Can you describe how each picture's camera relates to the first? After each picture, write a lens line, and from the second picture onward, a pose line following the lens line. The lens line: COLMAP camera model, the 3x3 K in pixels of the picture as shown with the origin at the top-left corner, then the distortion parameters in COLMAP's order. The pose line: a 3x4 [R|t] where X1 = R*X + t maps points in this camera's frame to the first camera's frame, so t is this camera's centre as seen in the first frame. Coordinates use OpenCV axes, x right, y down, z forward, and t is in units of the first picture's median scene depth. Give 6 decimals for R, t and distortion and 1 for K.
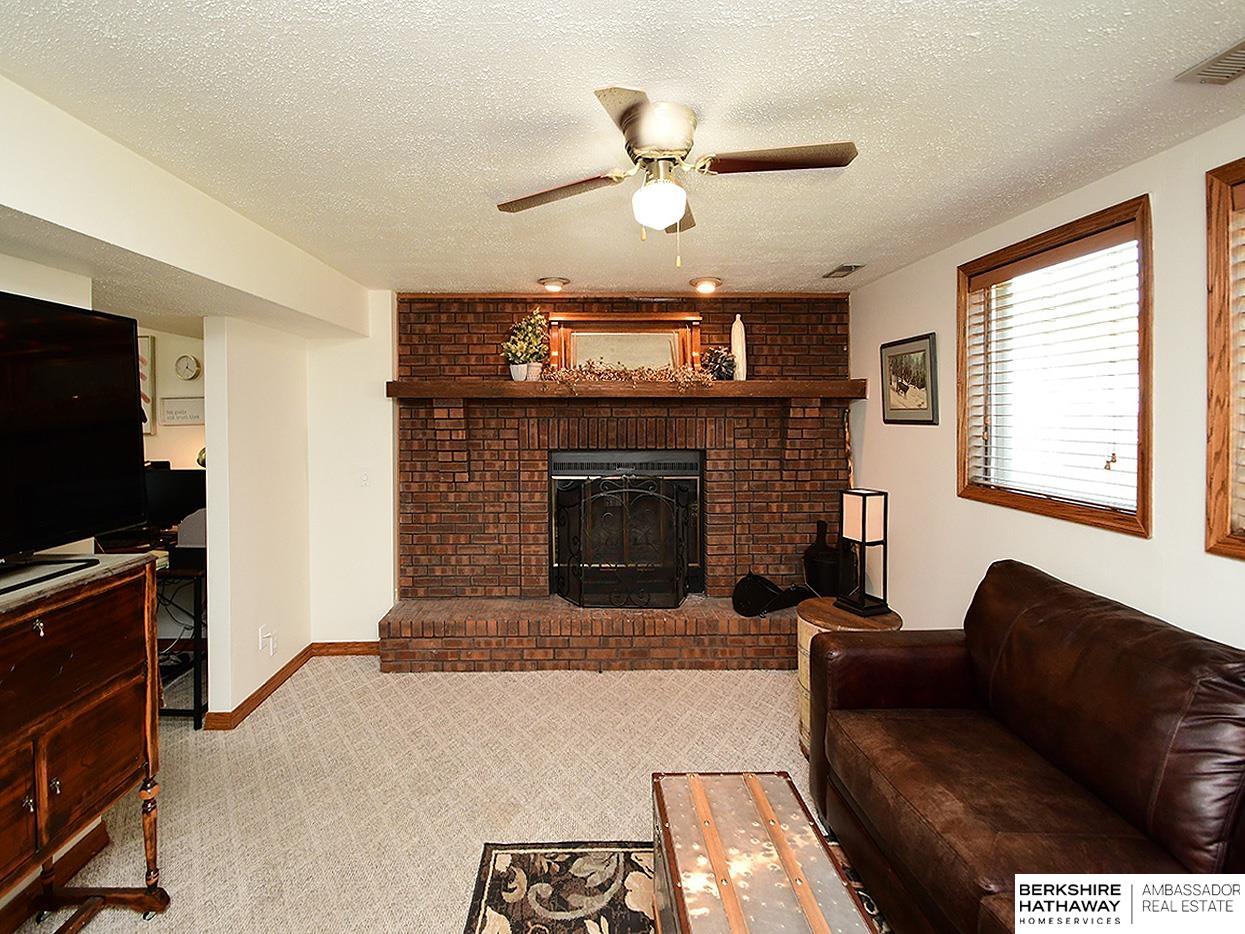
lens RADIAL K [[546.0, 0, 586.1], [0, 546.0, 498.5], [0, 0, 1]] dist [-0.007376, -0.000492]
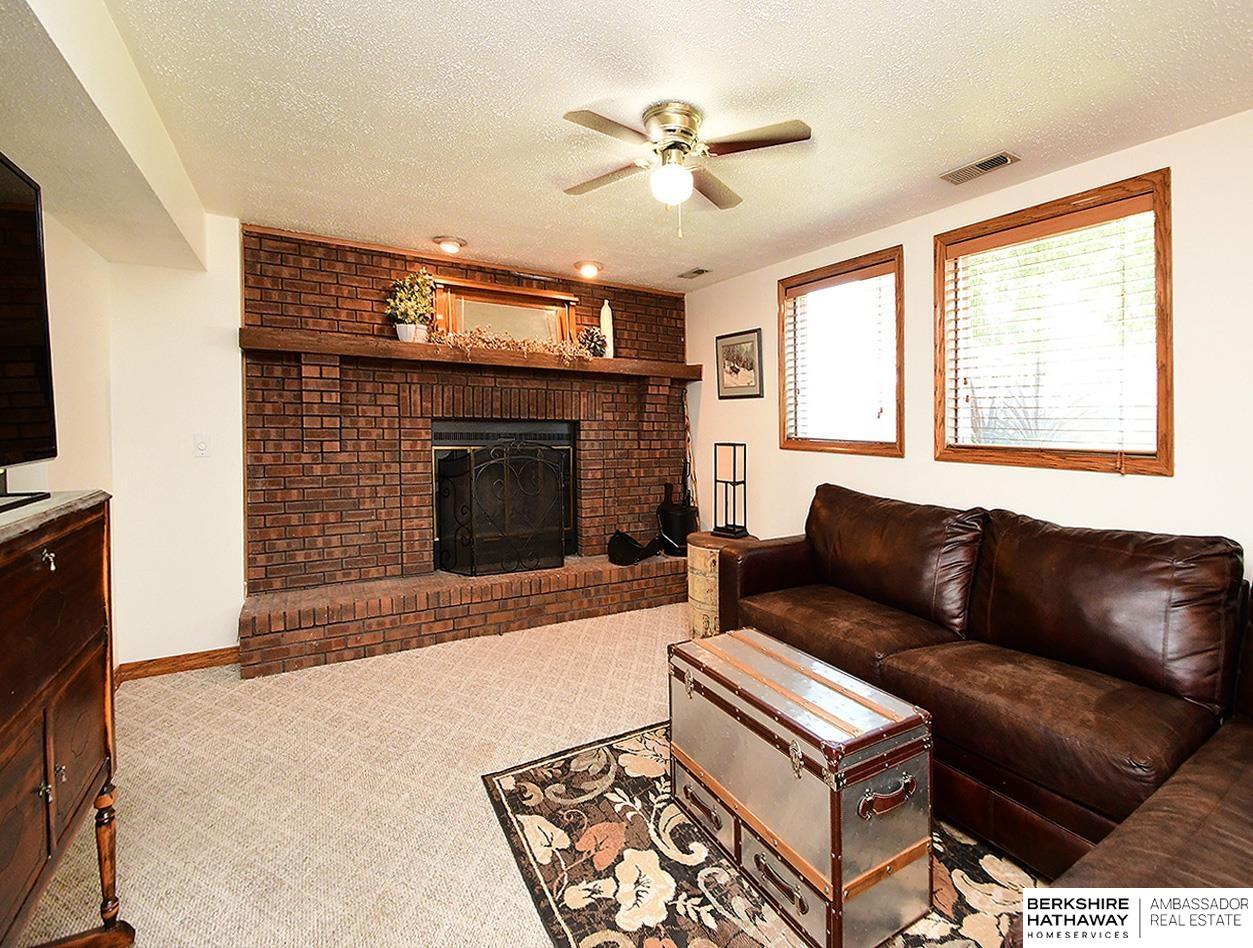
lens RADIAL K [[554.4, 0, 630.6], [0, 554.4, 515.4], [0, 0, 1]] dist [-0.000093, 0.000074]
pose [[0.873289, -0.062789, 0.483139, -0.262211], [0.055048, 0.998027, 0.030204, 0.078079], [-0.484082, 0.000219, 0.875023, -0.036625]]
